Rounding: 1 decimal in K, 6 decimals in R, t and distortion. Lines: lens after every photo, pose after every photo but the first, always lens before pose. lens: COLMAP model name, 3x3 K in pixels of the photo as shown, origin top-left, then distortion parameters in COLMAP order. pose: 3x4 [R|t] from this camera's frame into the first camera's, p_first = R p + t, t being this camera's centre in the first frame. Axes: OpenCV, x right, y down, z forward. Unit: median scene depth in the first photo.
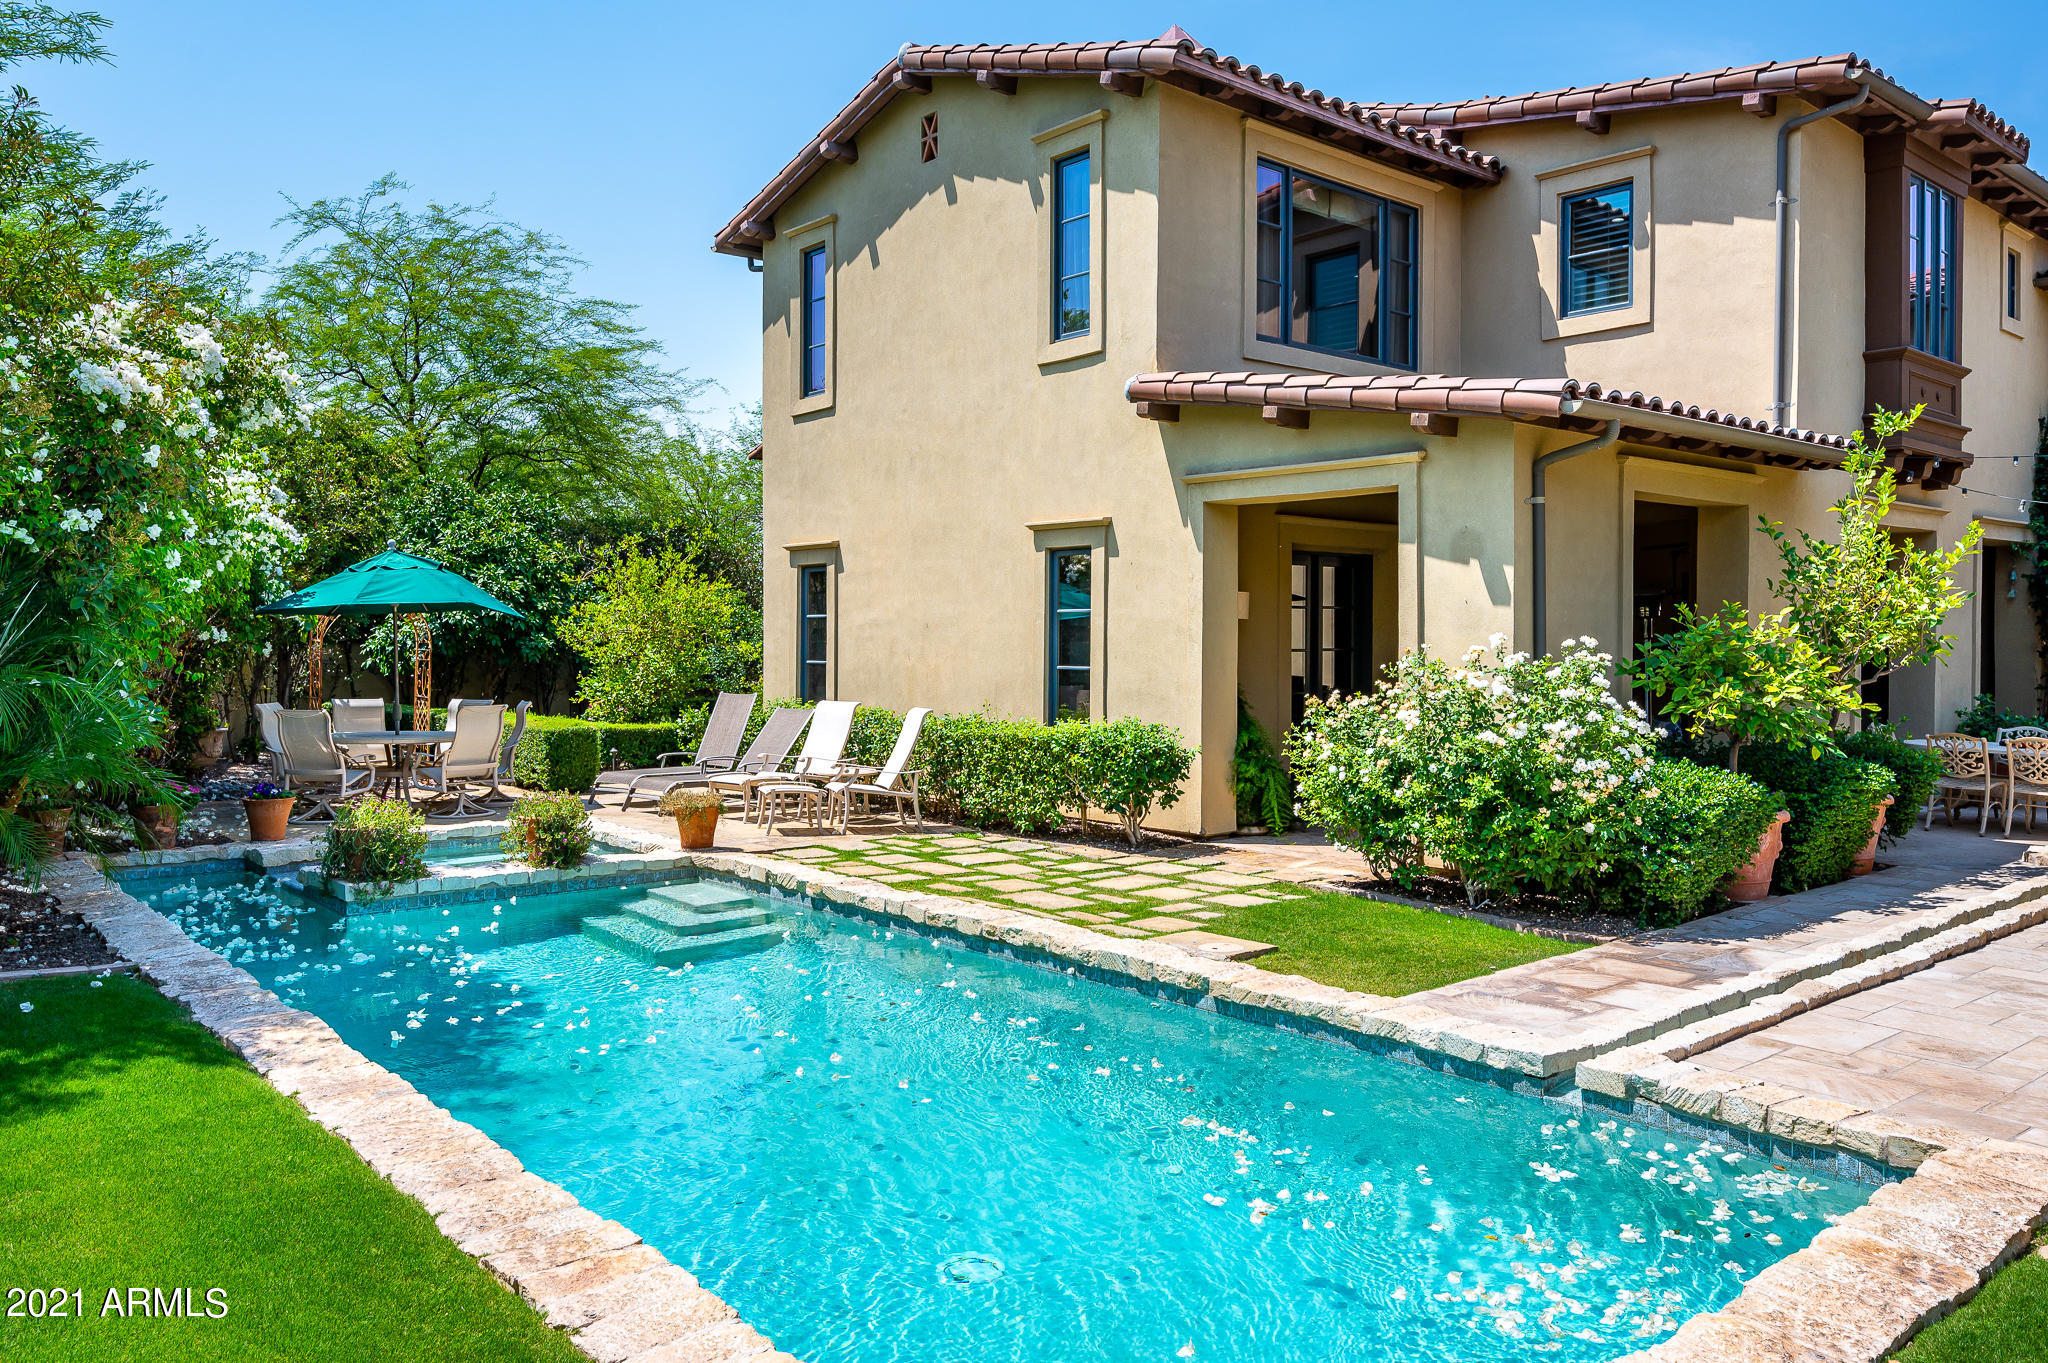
lens RADIAL K [[1443.9, 0, 1040.7], [0, 1443.9, 649.2], [0, 0, 1]] dist [-0.002787, -0.000907]
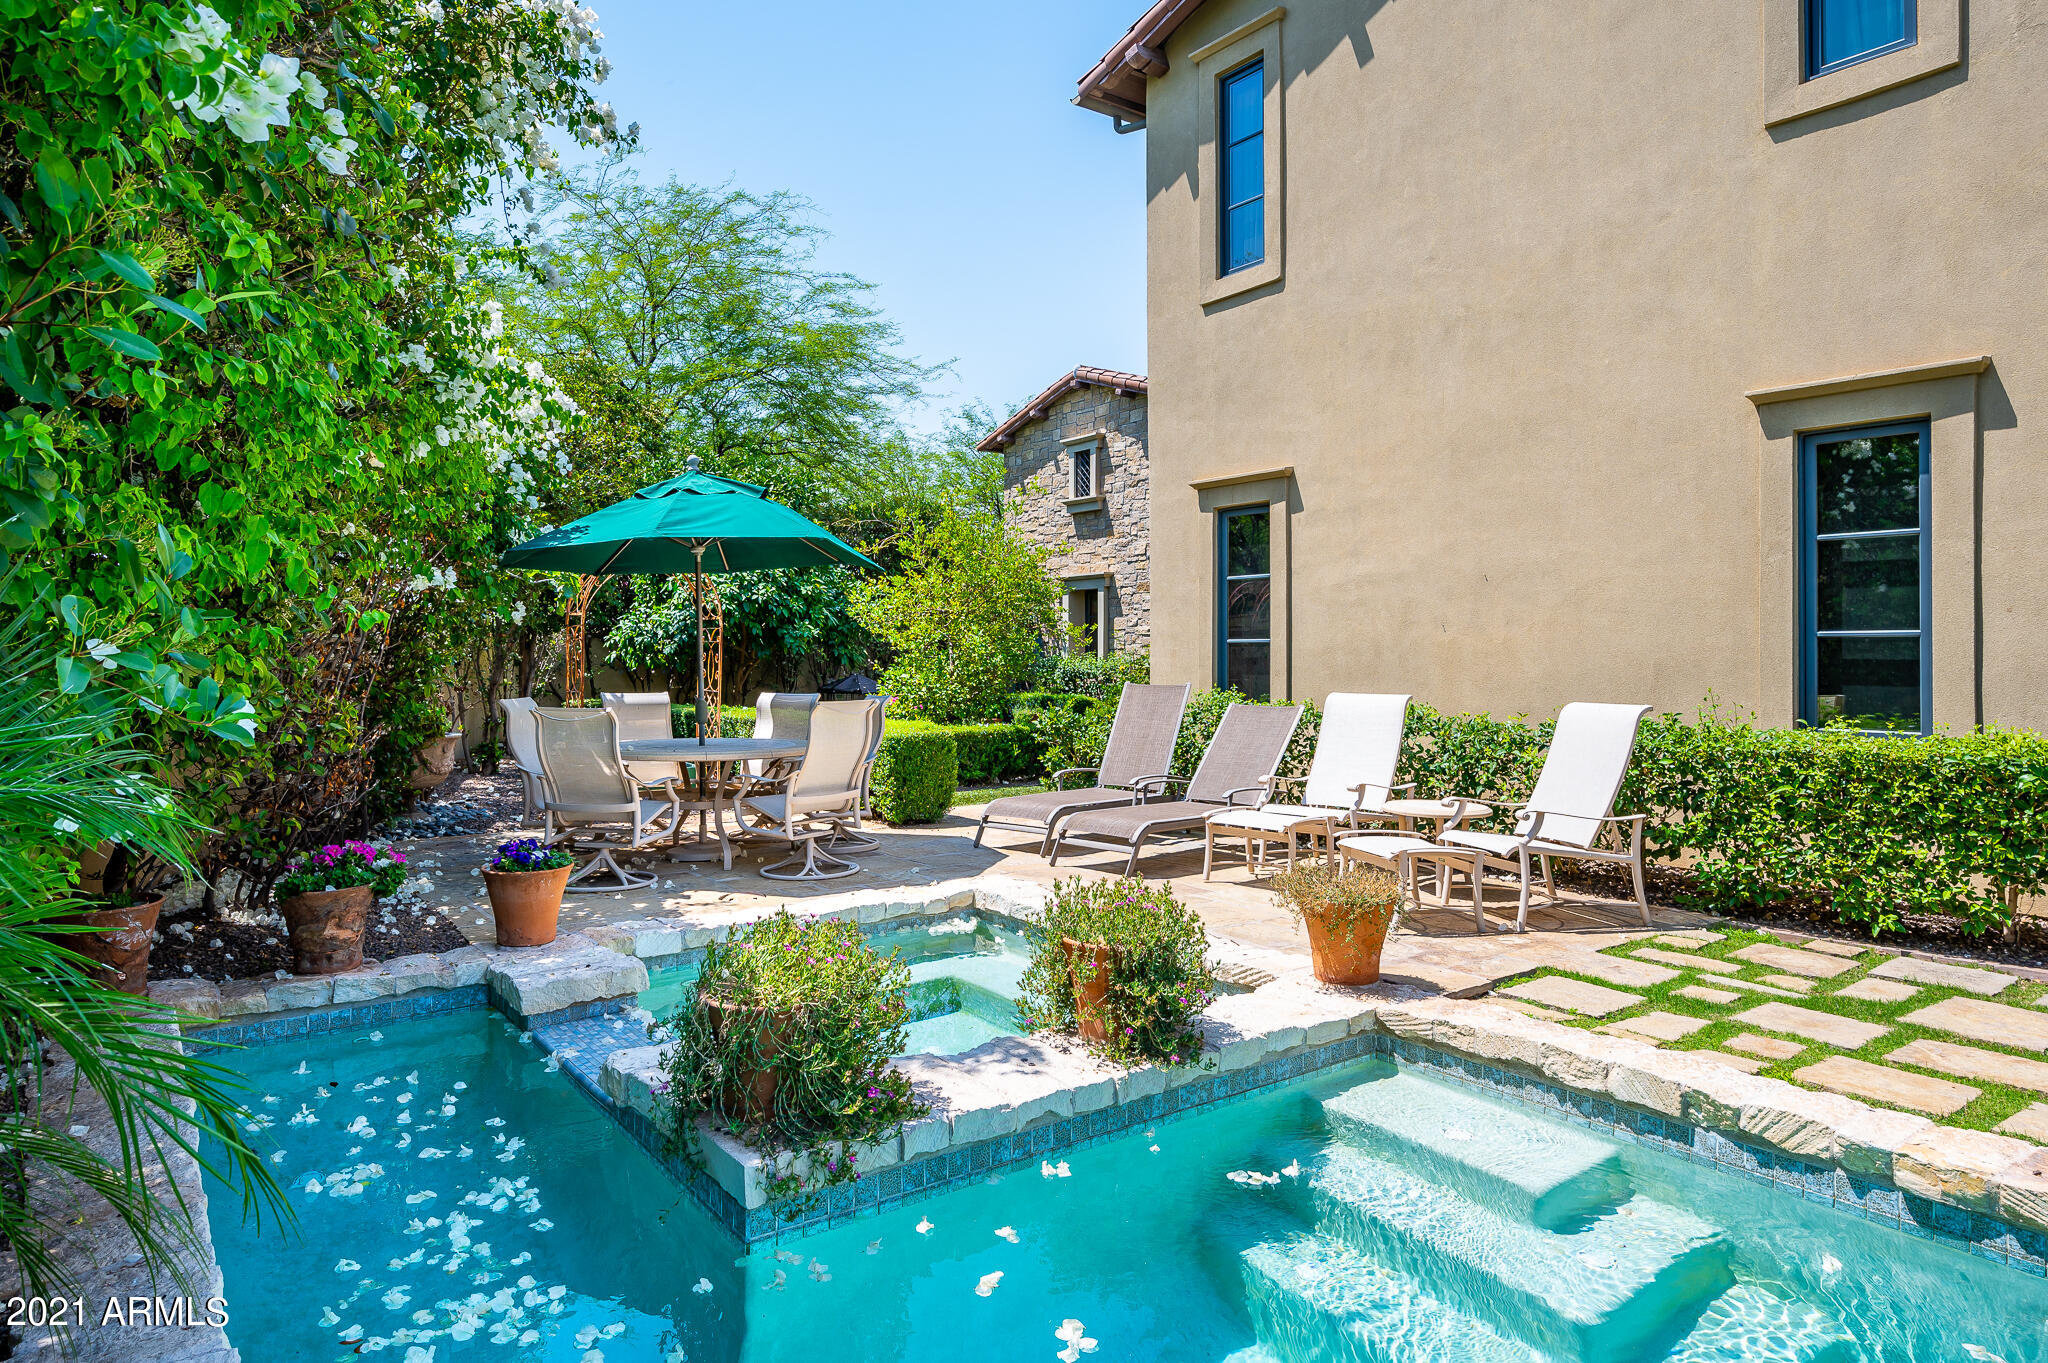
lens RADIAL K [[1229.8, 0, 1023.6], [0, 1229.8, 639.9], [0, 0, 1]] dist [-0.001932, 0.000120]
pose [[0.996159, -0.005553, -0.087386, -0.277896], [0.004325, 0.999889, -0.014239, 0.021675], [0.087456, 0.013806, 0.996073, 0.498993]]
